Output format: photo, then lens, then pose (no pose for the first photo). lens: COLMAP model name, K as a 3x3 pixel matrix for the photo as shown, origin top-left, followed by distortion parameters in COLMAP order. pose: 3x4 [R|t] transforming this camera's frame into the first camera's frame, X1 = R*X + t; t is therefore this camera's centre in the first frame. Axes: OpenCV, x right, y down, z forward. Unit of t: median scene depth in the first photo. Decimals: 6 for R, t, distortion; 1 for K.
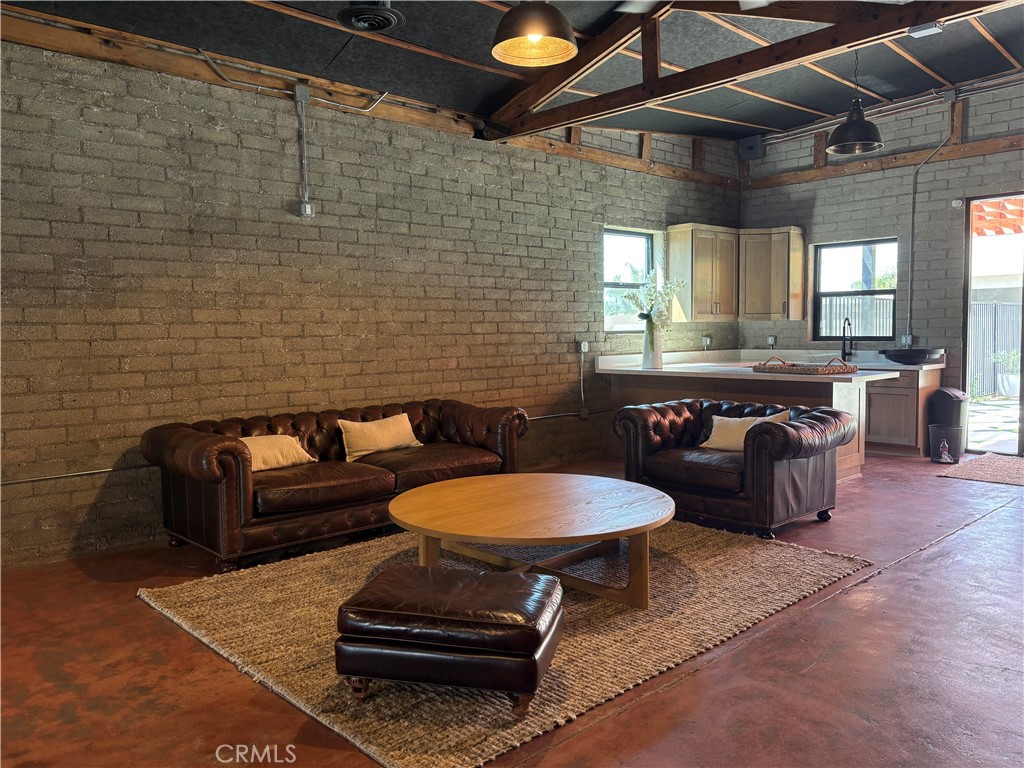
lens RADIAL K [[776.5, 0, 516.9], [0, 776.5, 389.1], [0, 0, 1]] dist [0.048592, -0.051893]
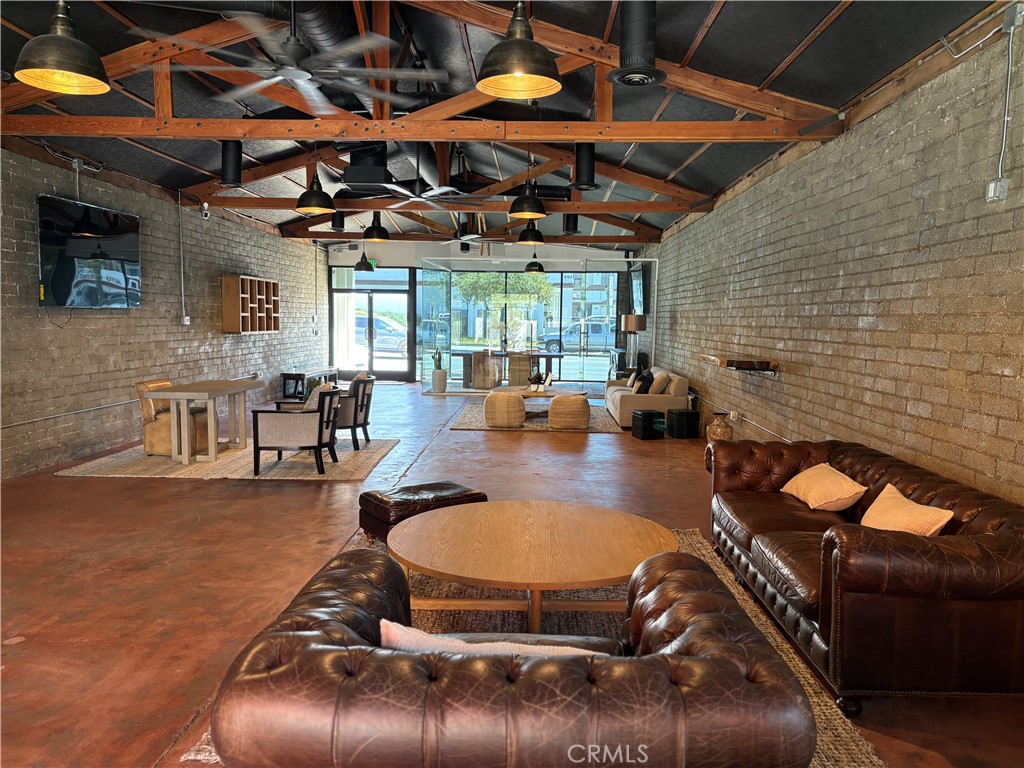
lens RADIAL K [[772.1, 0, 512.0], [0, 772.1, 384.0], [0, 0, 1]] dist [0.076018, -0.100890]
pose [[-0.699020, 0.063662, -0.712262, 0.351787], [-0.059937, 0.987309, 0.147068, -0.090729], [0.712586, 0.145495, -0.686333, 0.792014]]
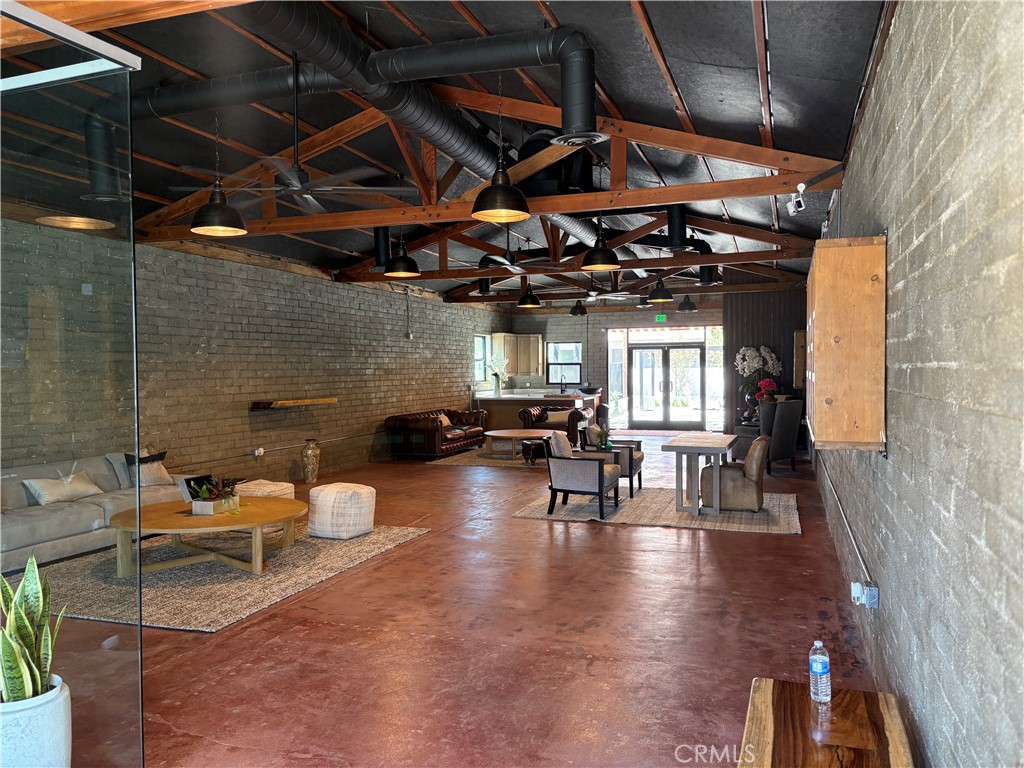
lens RADIAL K [[772.1, 0, 512.0], [0, 772.1, 384.0], [0, 0, 1]] dist [0.076018, -0.100890]
pose [[0.885227, -0.004378, 0.465139, -0.772550], [0.033443, 0.997967, -0.054253, 0.053999], [-0.463956, 0.063581, 0.883574, -0.942550]]
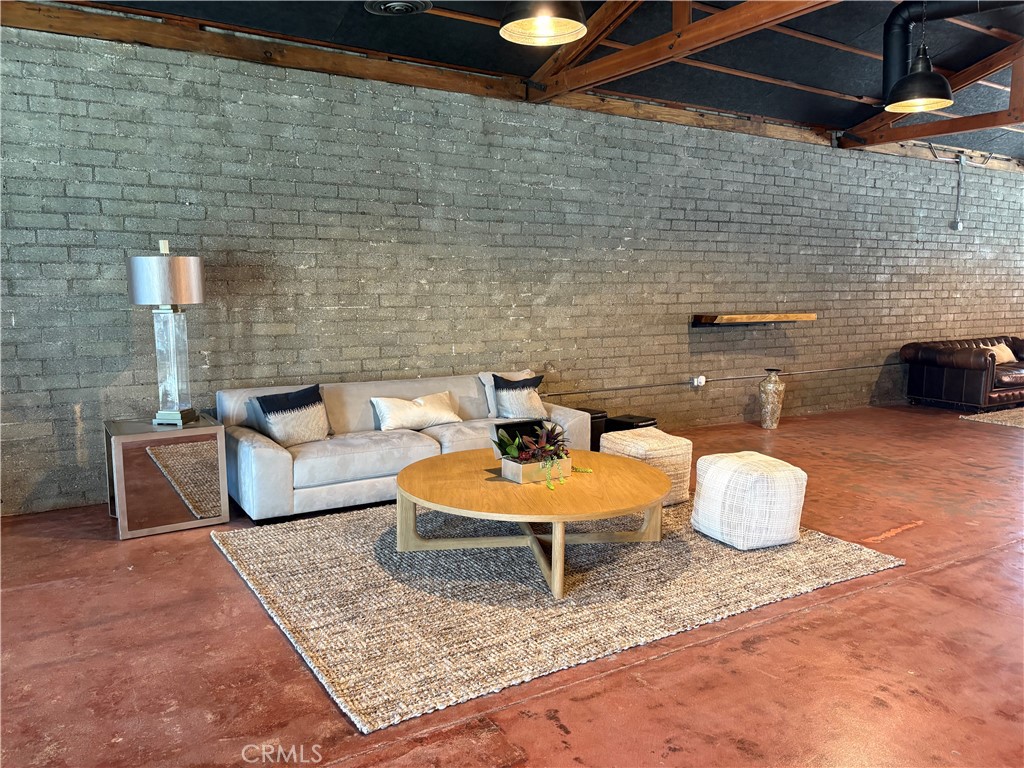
lens RADIAL K [[776.5, 0, 516.9], [0, 776.5, 389.1], [0, 0, 1]] dist [0.048592, -0.051893]
pose [[0.981697, 0.043747, -0.185358, -0.599952], [-0.032231, 0.997385, 0.064693, 0.037532], [0.187703, -0.057535, 0.980539, -0.633658]]
